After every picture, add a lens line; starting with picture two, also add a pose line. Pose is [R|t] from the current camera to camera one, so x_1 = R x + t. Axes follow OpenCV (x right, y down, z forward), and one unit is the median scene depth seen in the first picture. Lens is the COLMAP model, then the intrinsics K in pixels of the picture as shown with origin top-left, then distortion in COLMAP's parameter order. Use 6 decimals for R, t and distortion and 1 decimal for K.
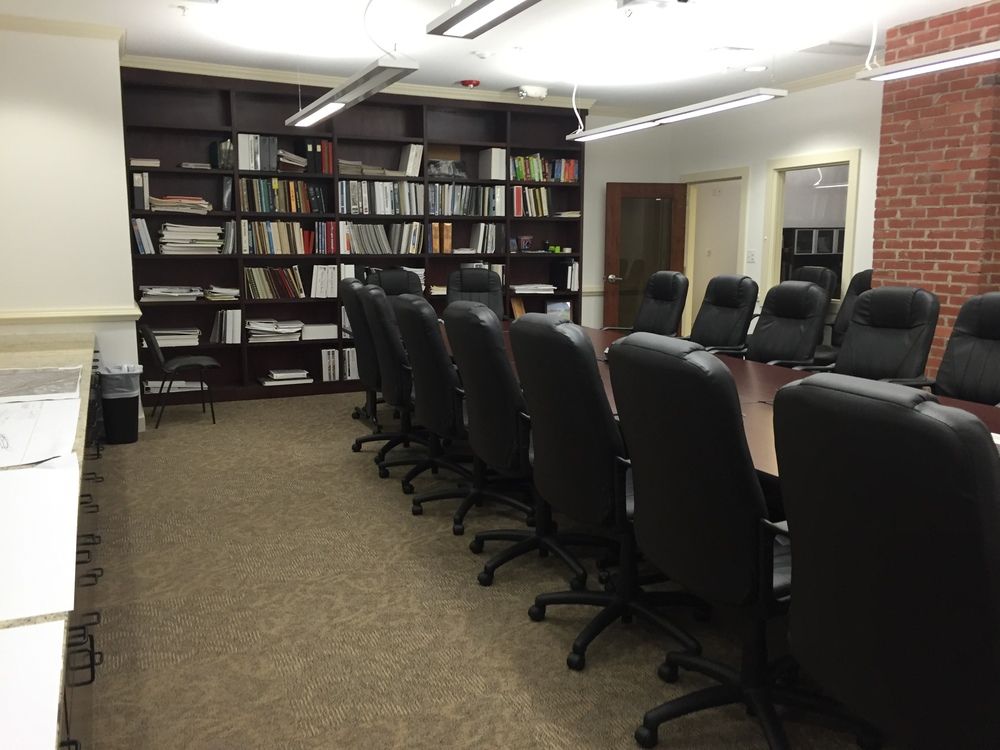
lens RADIAL K [[866.3, 0, 499.9], [0, 866.3, 375.5], [0, 0, 1]] dist [0.021457, -0.043518]
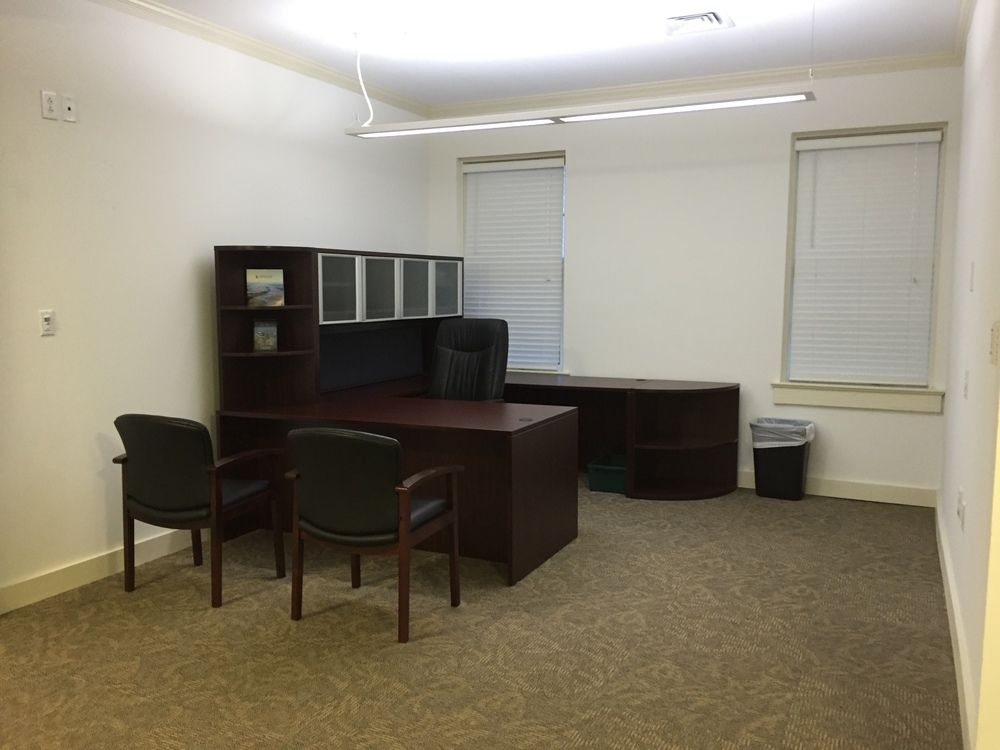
lens RADIAL K [[866.3, 0, 499.7], [0, 866.3, 374.8], [0, 0, 1]] dist [0.021457, -0.043518]
pose [[0.756722, -0.060578, 0.650924, 0.165686], [0.096491, 0.995142, -0.019561, -0.104751], [-0.646577, 0.077611, 0.758891, 0.685573]]
